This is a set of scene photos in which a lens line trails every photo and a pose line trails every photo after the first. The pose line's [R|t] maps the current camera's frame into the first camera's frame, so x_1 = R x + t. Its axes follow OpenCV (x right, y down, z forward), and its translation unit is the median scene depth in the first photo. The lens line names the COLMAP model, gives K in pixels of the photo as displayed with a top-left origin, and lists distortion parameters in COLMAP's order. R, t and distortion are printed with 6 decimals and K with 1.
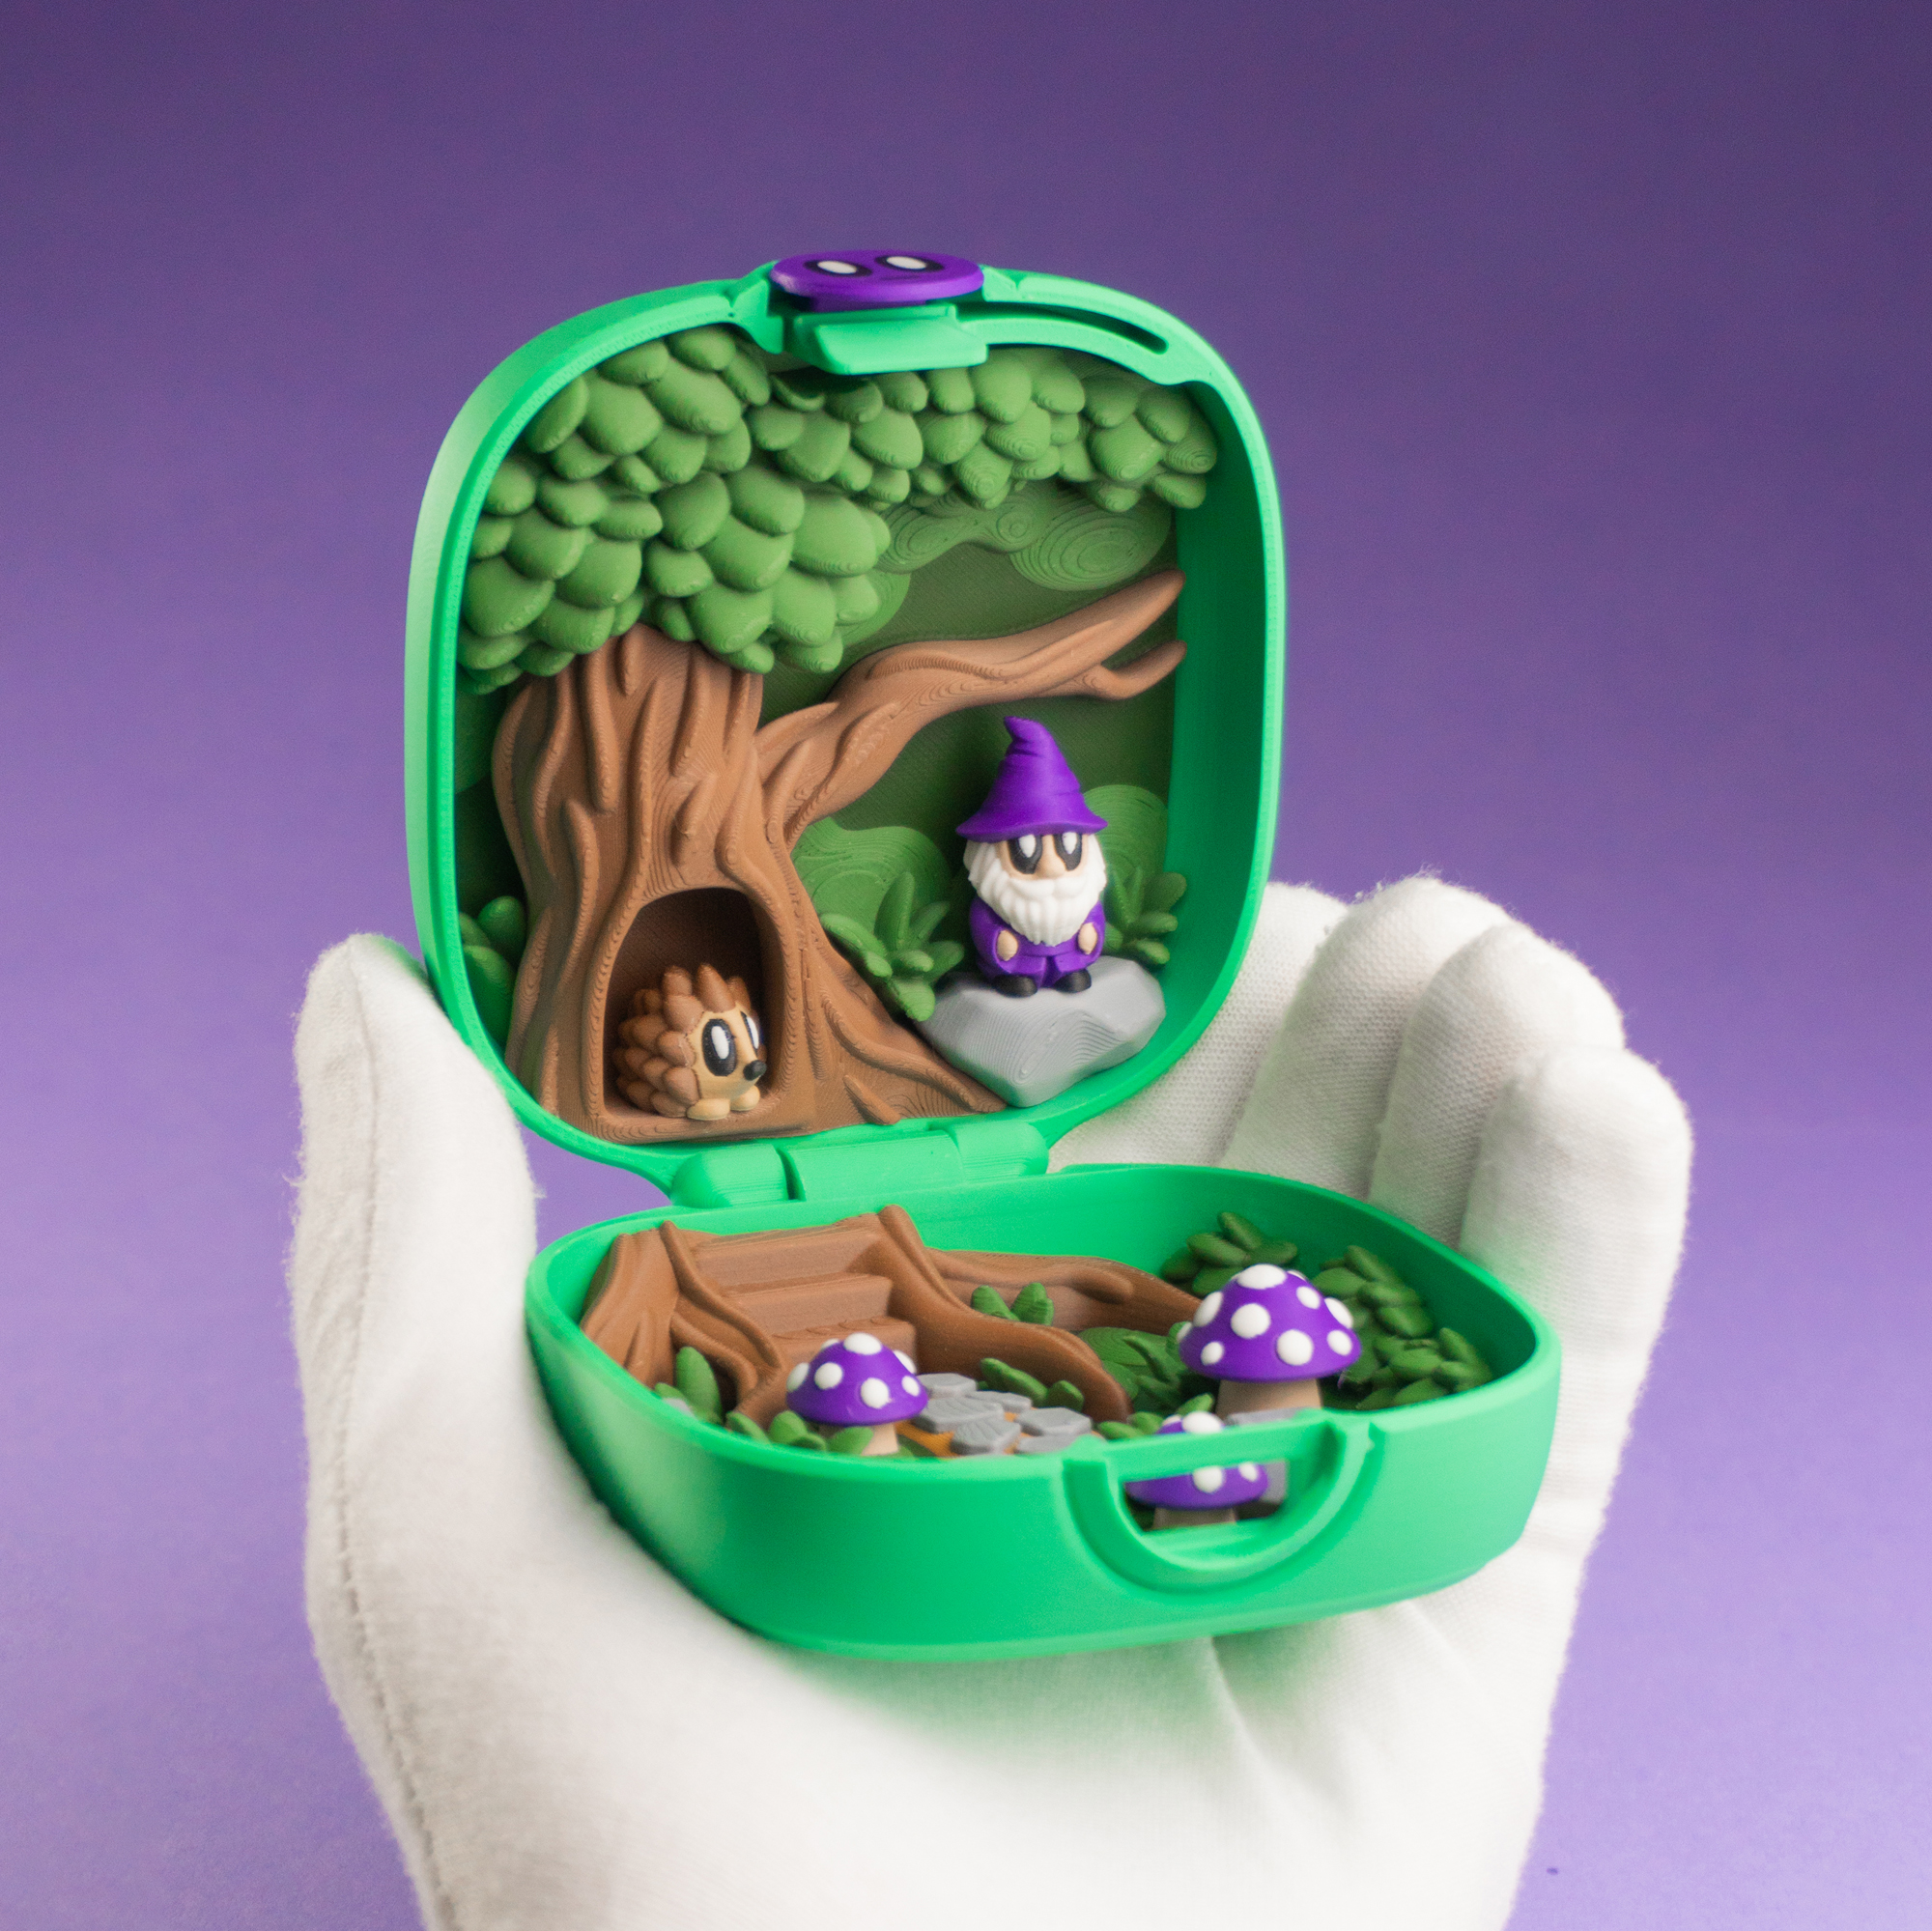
lens RADIAL K [[9050.6, 0, 966.0], [0, 9050.6, 965.5], [0, 0, 1]] dist [0.079793, 13.215199]
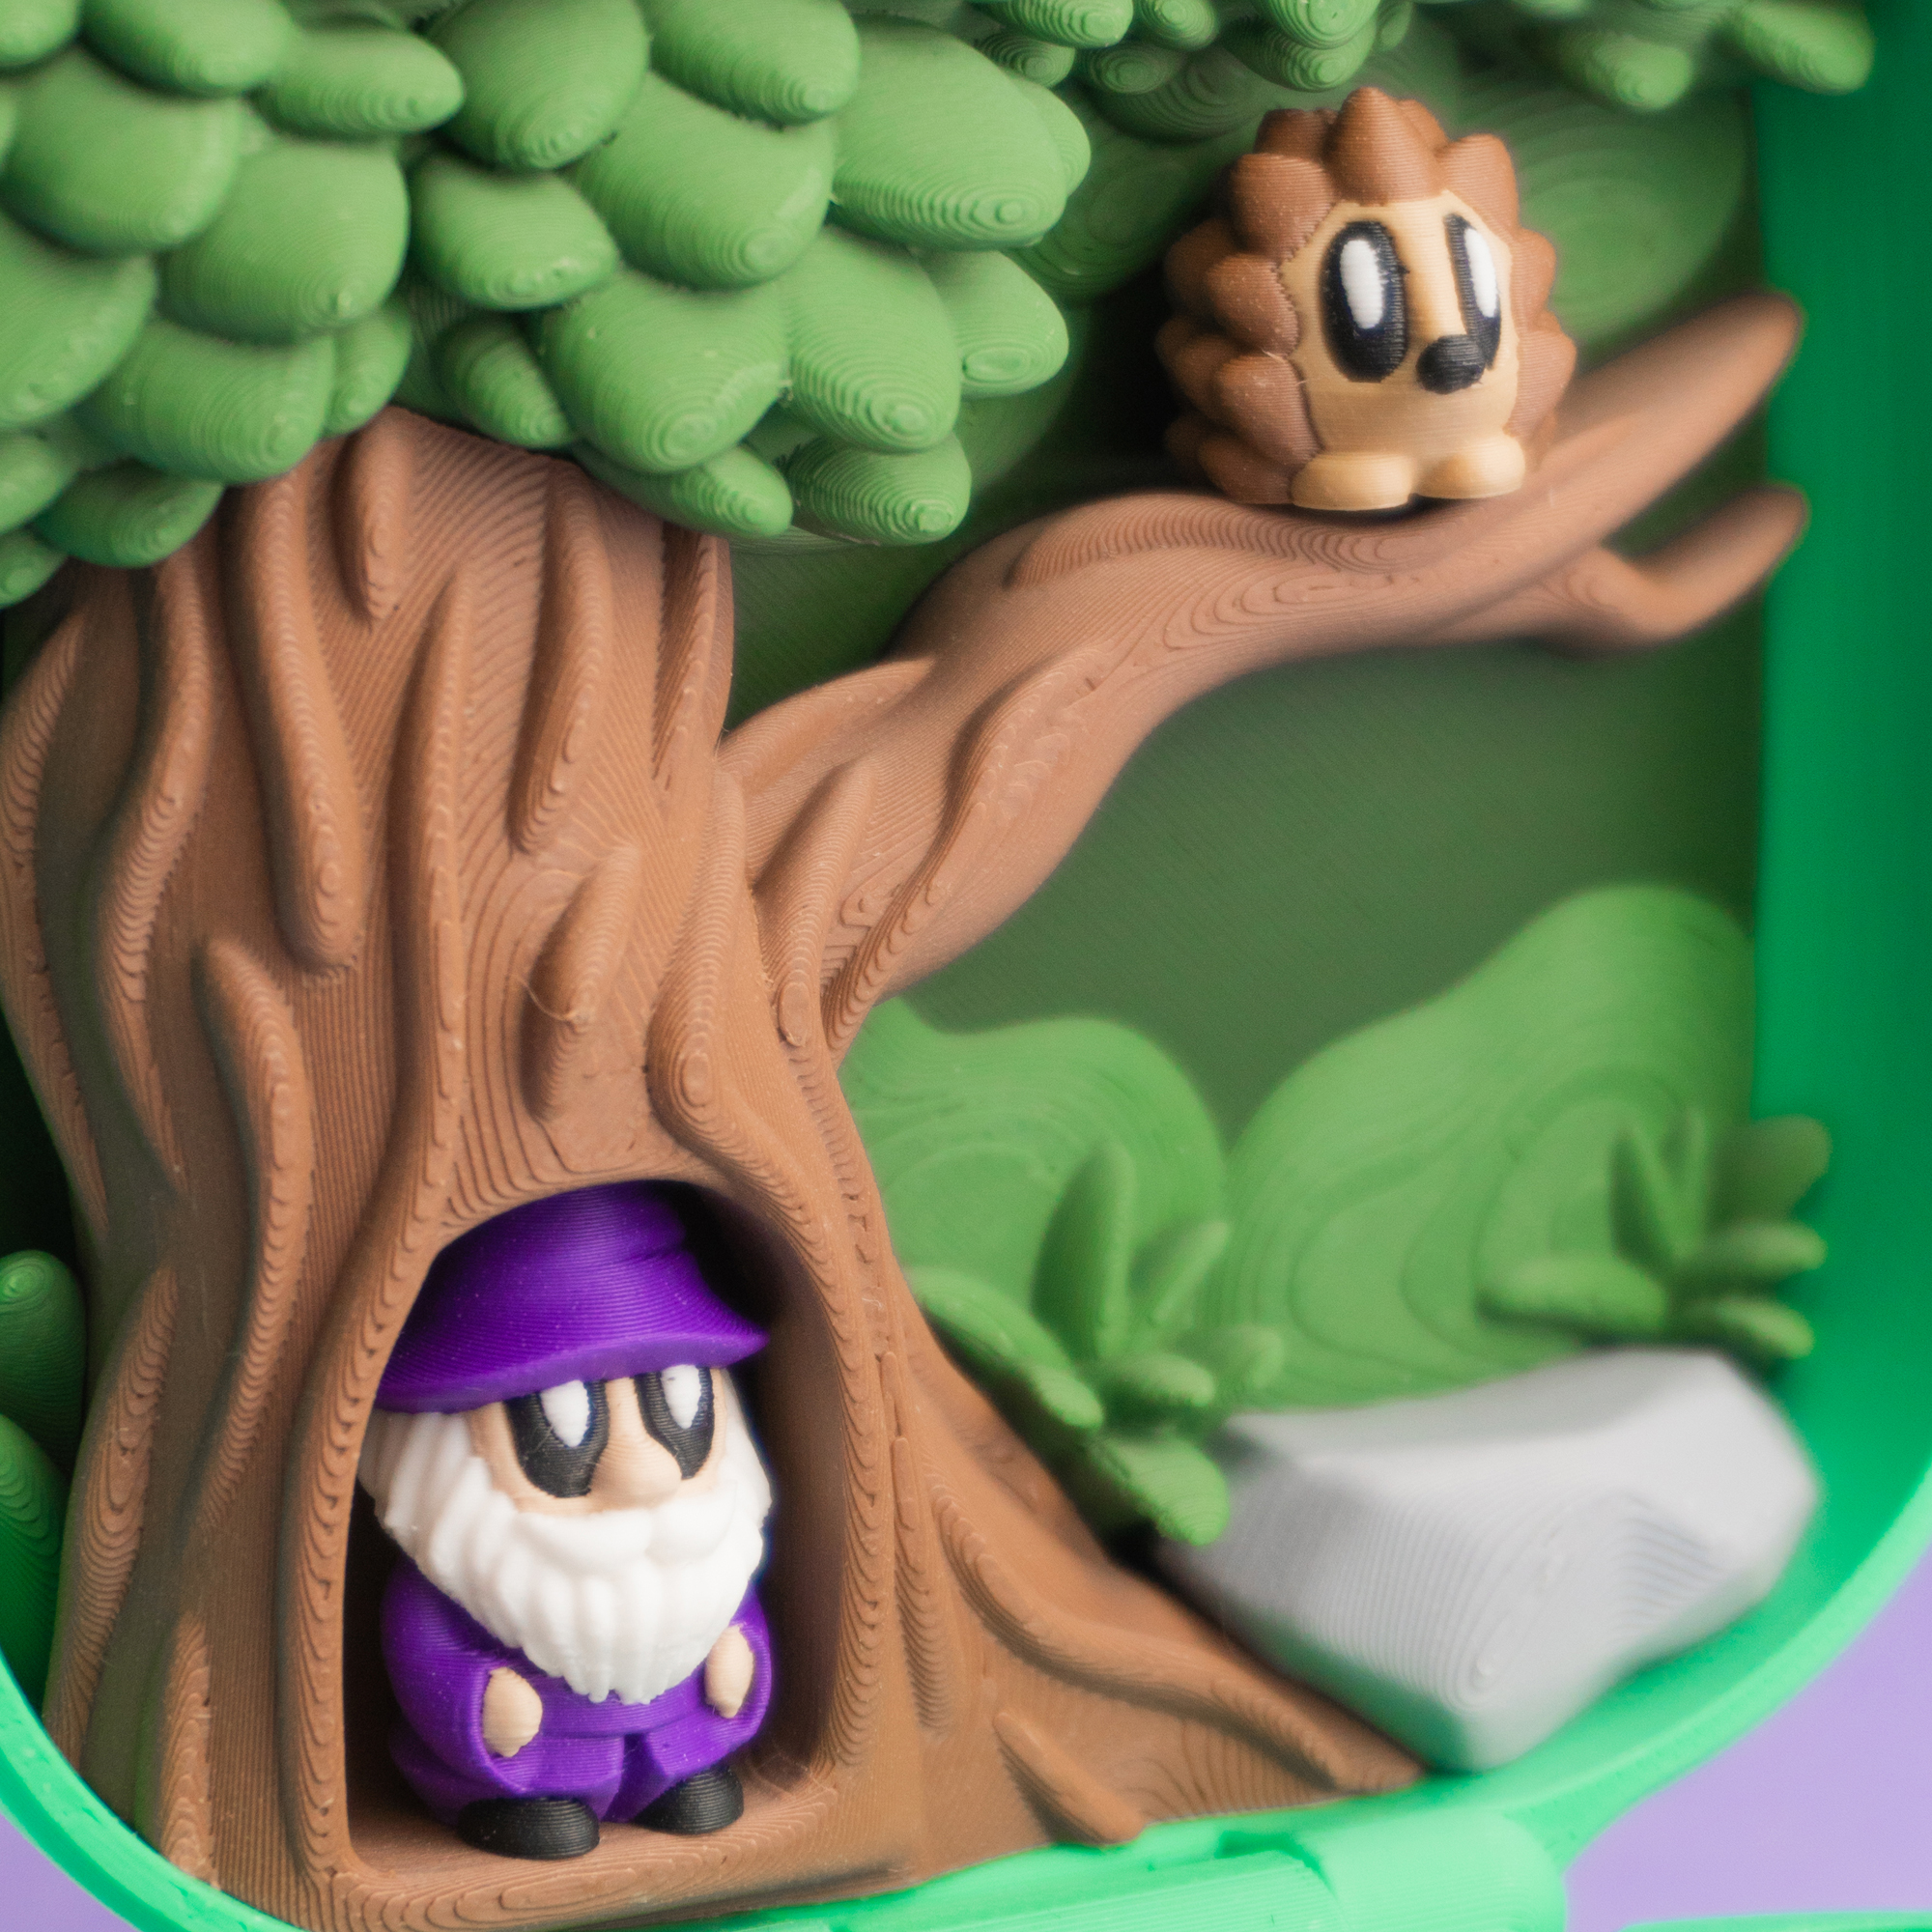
lens RADIAL K [[9050.7, 0, 966.0], [0, 9050.7, 966.0], [0, 0, 1]] dist [0.079793, 13.215199]
pose [[0.993226, -0.055177, 0.102263, -0.050183], [0.062929, 0.995256, -0.074197, 0.009459], [-0.097684, 0.080130, 0.991986, 0.655704]]
